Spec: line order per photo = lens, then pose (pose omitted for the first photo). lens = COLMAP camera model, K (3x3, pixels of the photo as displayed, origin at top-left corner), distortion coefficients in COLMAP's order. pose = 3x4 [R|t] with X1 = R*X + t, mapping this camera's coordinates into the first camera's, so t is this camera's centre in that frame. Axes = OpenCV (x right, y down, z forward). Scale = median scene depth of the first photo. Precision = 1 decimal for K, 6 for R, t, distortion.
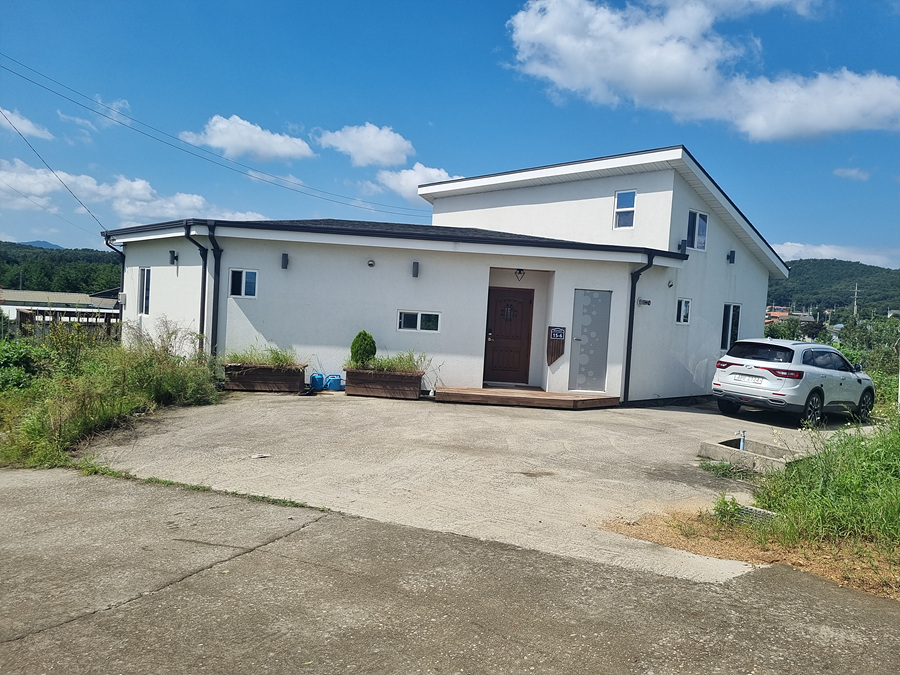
lens RADIAL K [[662.2, 0, 455.8], [0, 662.2, 333.2], [0, 0, 1]] dist [0.030986, -0.027012]
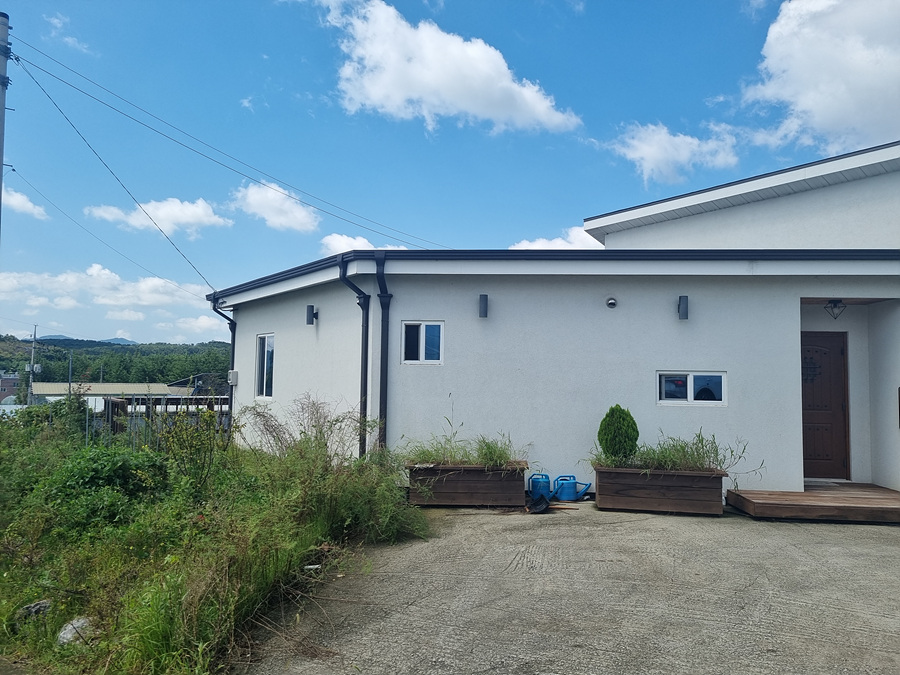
lens RADIAL K [[681.8, 0, 450.0], [0, 681.8, 337.5], [0, 0, 1]] dist [0.046629, -0.000554]
pose [[0.993026, -0.051831, -0.105891, -0.217661], [0.040438, 0.993432, -0.107042, -0.004184], [0.110744, 0.102013, 0.988600, 0.313483]]
